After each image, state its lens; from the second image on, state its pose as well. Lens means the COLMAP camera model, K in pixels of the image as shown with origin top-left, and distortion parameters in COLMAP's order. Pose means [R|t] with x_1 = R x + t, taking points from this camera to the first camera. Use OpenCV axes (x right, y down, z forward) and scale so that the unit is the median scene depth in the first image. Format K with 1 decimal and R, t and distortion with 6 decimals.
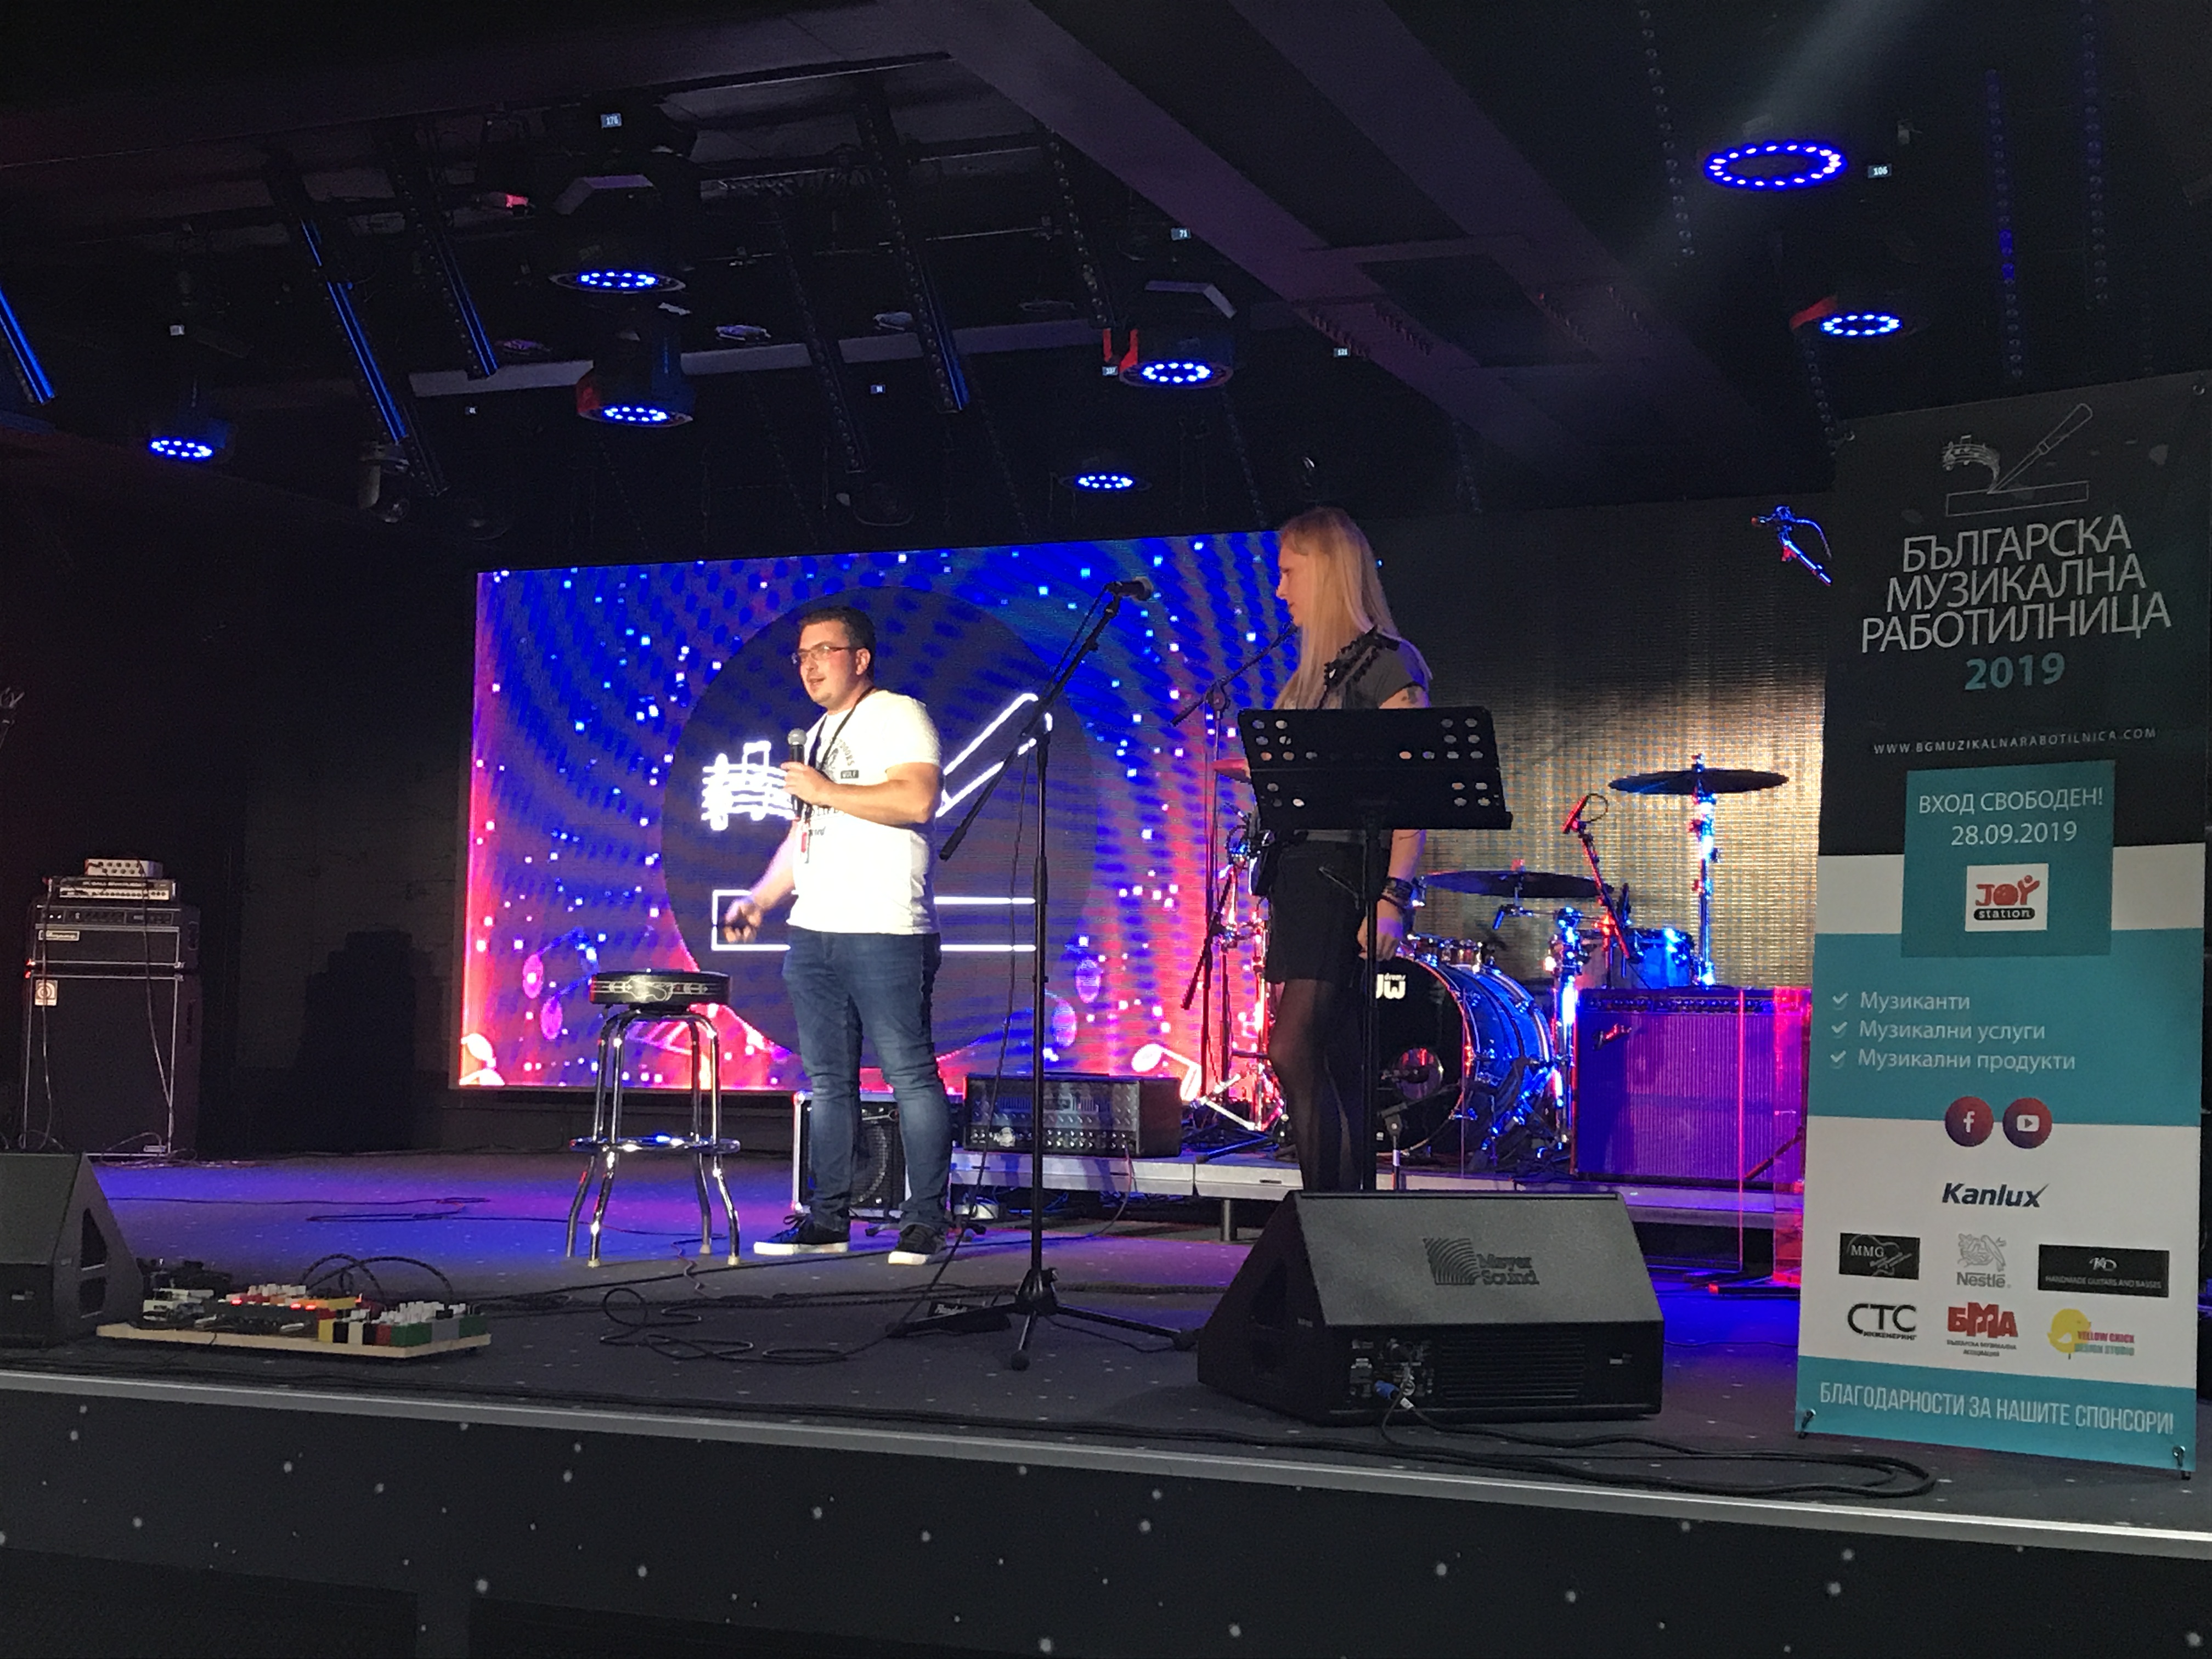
lens RADIAL K [[2922.8, 0, 1104.0], [0, 2922.8, 832.1], [0, 0, 1]] dist [0.132753, -0.523563]
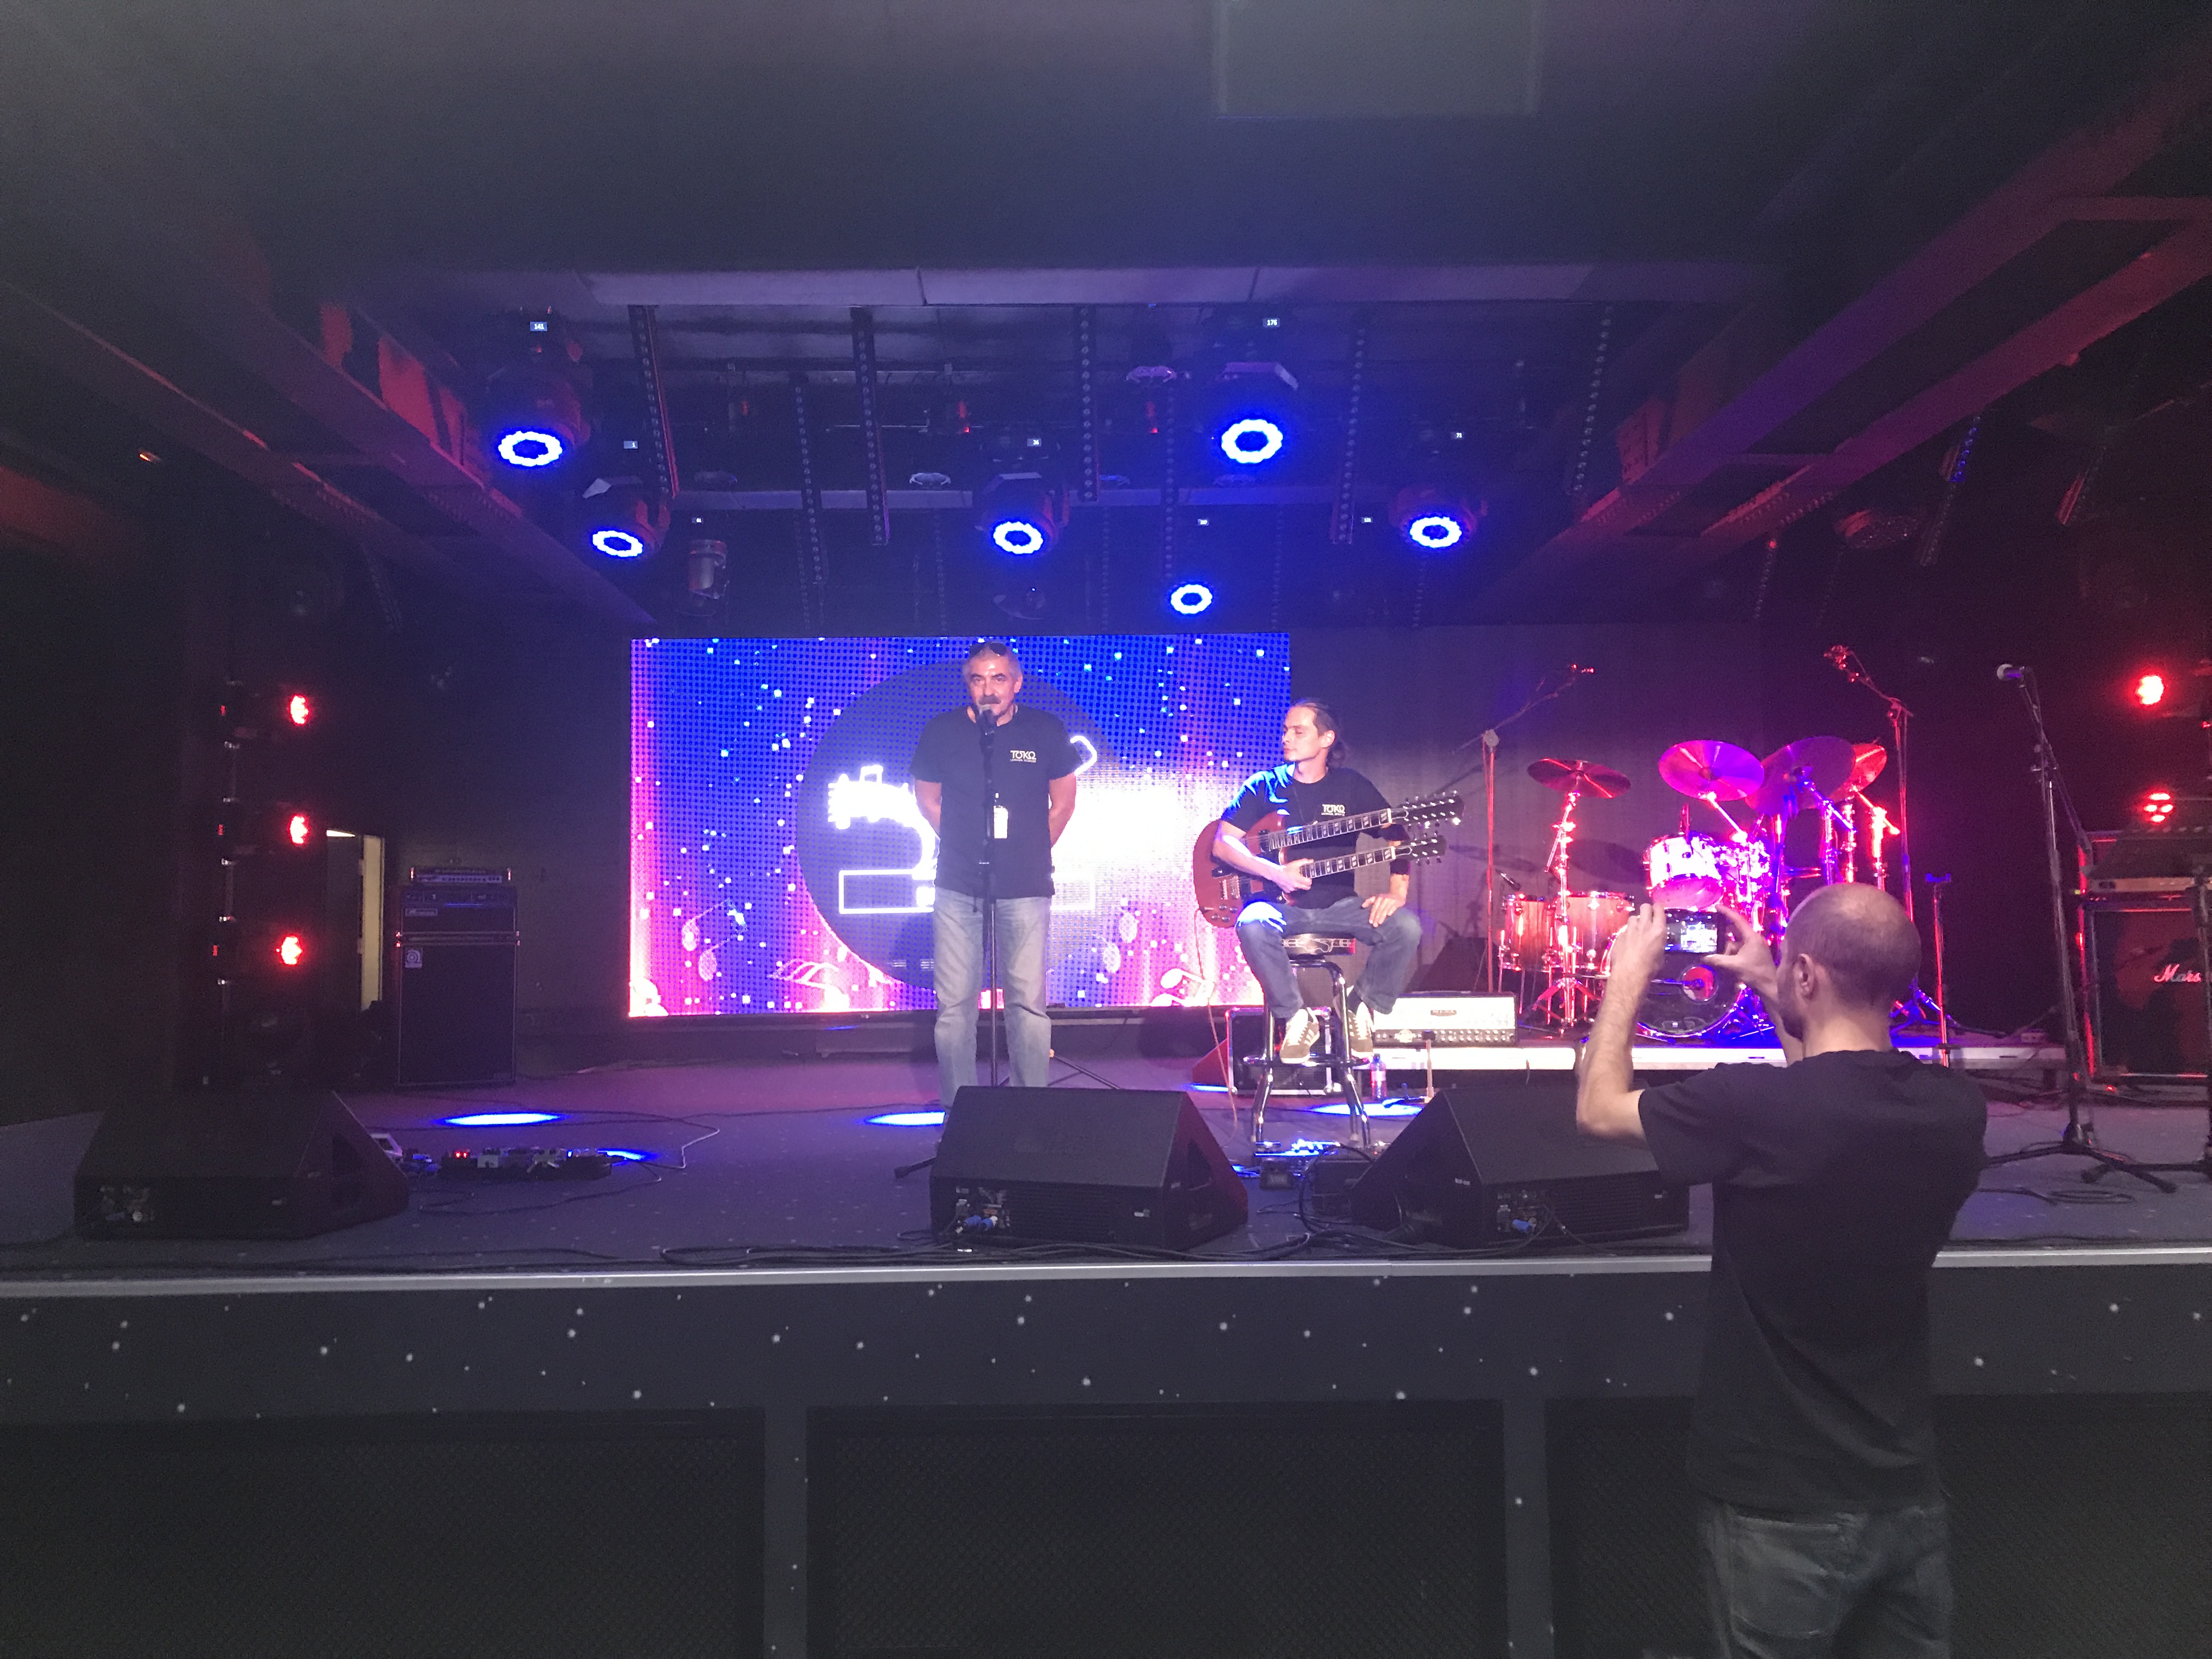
lens RADIAL K [[1794.8, 0, 1095.8], [0, 1794.8, 836.3], [0, 0, 1]] dist [0.122575, -0.409299]
pose [[0.915095, -0.004817, 0.403209, -0.364859], [0.002208, 0.999974, 0.006933, -0.002595], [-0.403232, -0.005454, 0.915082, 0.152769]]
